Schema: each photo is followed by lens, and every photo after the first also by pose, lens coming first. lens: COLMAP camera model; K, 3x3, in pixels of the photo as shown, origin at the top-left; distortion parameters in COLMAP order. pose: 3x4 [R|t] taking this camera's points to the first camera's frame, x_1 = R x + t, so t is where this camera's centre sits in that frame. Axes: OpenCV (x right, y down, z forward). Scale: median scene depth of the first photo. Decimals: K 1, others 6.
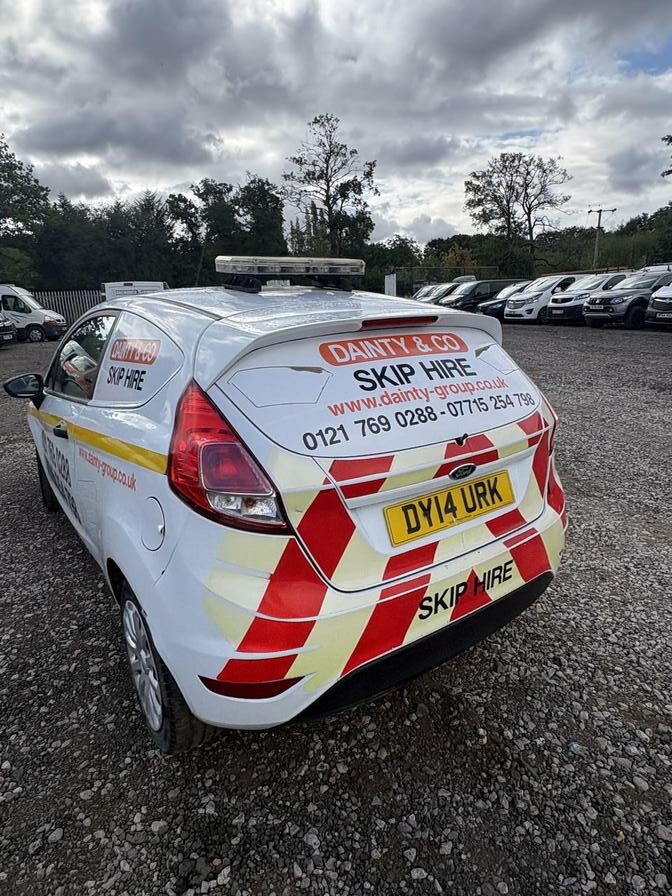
lens RADIAL K [[529.0, 0, 333.5], [0, 529.0, 444.7], [0, 0, 1]] dist [-0.007633, 0.000258]
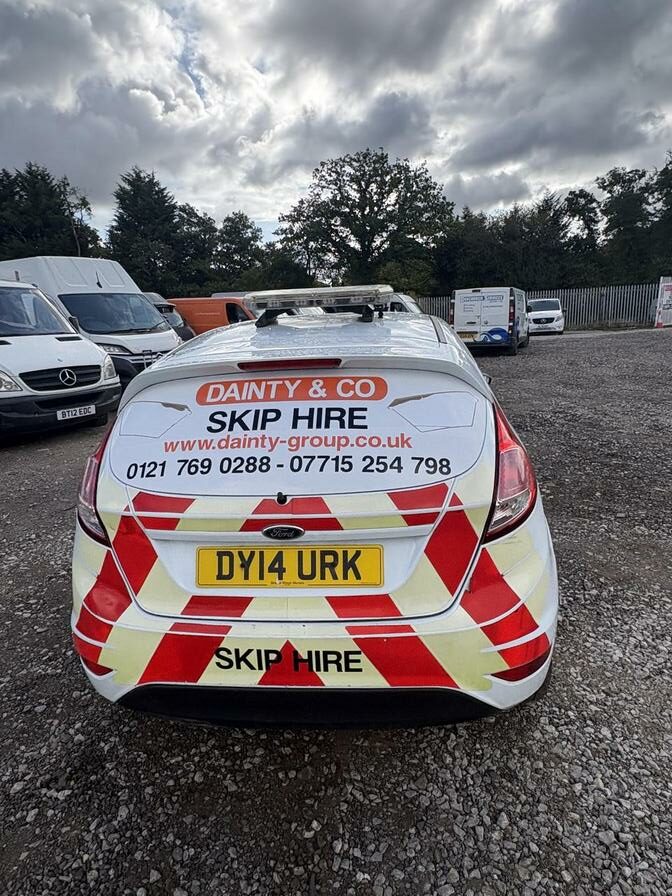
lens RADIAL K [[524.8, 0, 338.8], [0, 524.8, 449.2], [0, 0, 1]] dist [-0.003275, -0.000605]
pose [[0.770070, 0.149077, -0.620297, 0.837760], [-0.144157, 0.987828, 0.058441, -0.154722], [0.621459, 0.044416, 0.782187, 0.331885]]
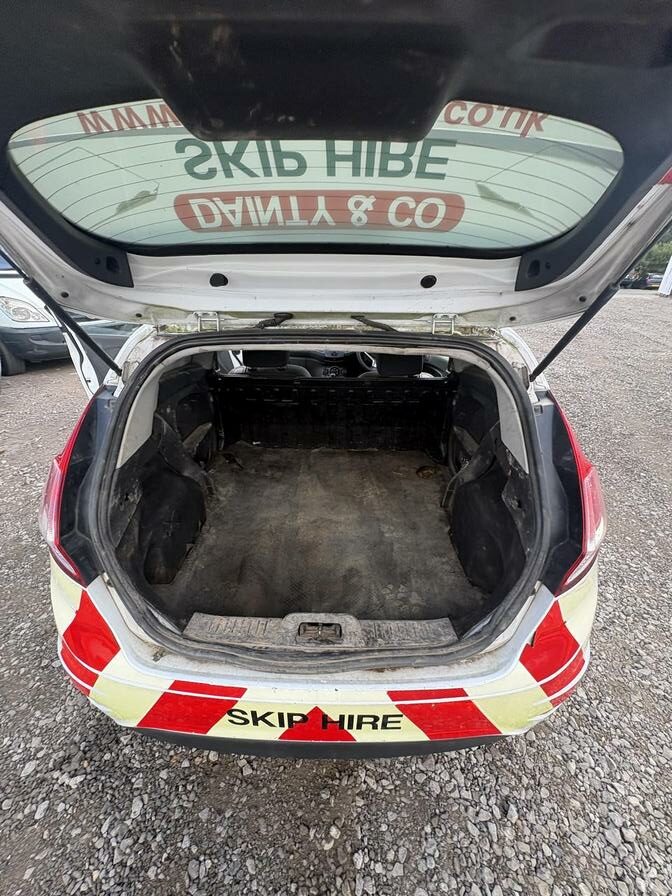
lens RADIAL K [[350.2, 0, 336.0], [0, 350.2, 448.0], [0, 0, 1]] dist [-0.001994, -0.000326]
pose [[0.811240, 0.295529, -0.504533, 0.426169], [-0.186209, 0.948522, 0.256188, -0.246355], [0.554271, -0.113881, 0.824509, 0.642771]]
